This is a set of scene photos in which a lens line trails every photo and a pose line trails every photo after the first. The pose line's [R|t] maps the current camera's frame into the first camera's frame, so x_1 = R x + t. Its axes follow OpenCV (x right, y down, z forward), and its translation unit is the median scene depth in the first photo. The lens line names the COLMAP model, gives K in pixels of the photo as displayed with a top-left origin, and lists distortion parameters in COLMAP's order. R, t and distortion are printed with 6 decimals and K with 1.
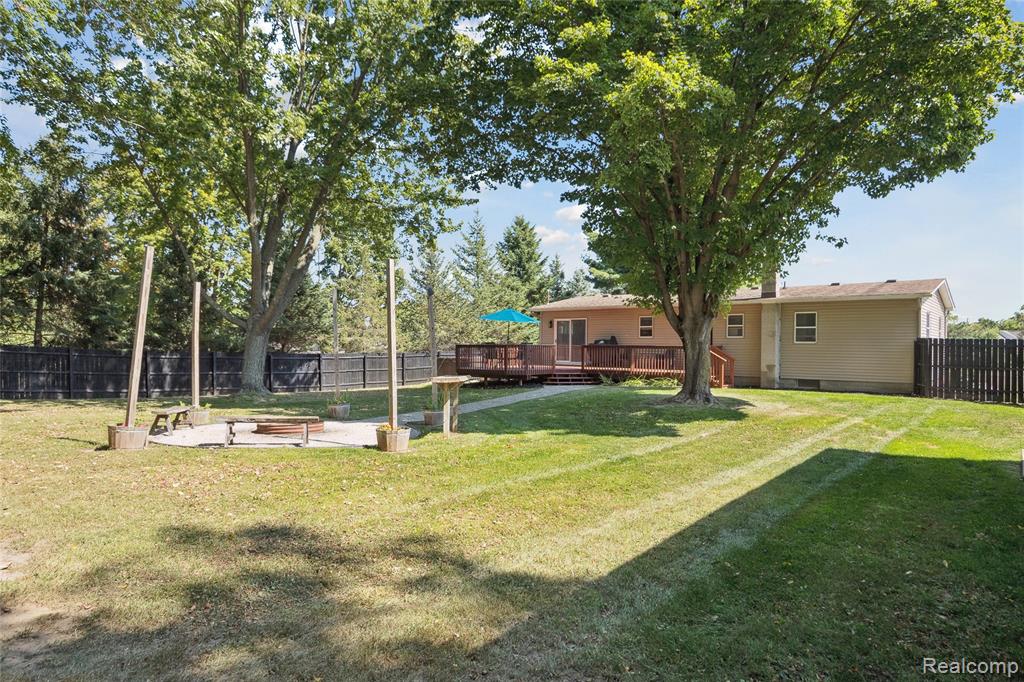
lens RADIAL K [[618.7, 0, 511.7], [0, 618.7, 343.4], [0, 0, 1]] dist [-0.007359, 0.005014]
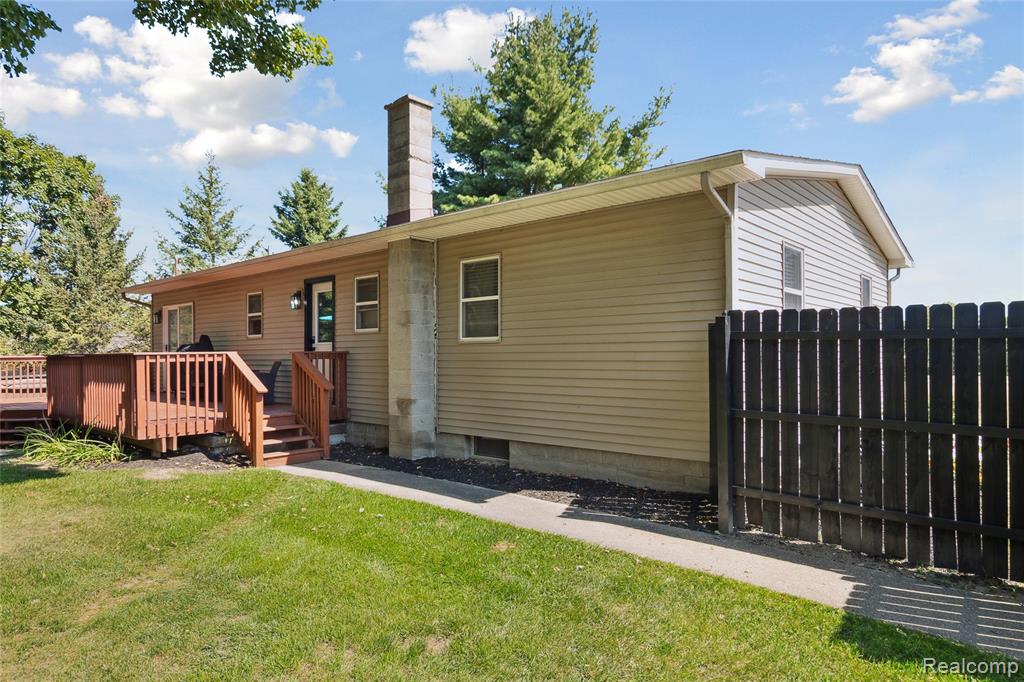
lens RADIAL K [[618.7, 0, 519.2], [0, 618.7, 344.5], [0, 0, 1]] dist [-0.007359, 0.005014]
pose [[0.999767, -0.021443, 0.002517, 0.478607], [0.021465, 0.999730, -0.008883, 0.005671], [-0.002326, 0.008935, 0.999957, 0.600125]]
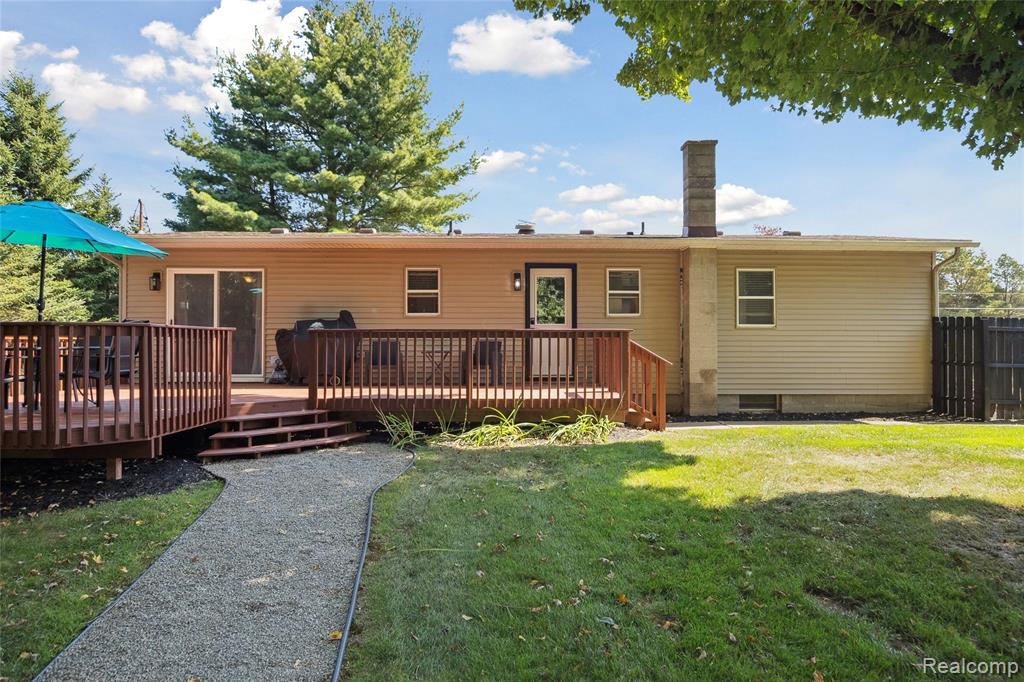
lens RADIAL K [[618.7, 0, 516.9], [0, 618.7, 337.0], [0, 0, 1]] dist [-0.007359, 0.005014]
pose [[0.752877, -0.004756, 0.658144, -0.031259], [0.002792, 0.999988, 0.004034, 0.005590], [-0.658155, -0.001200, 0.752882, 0.705195]]
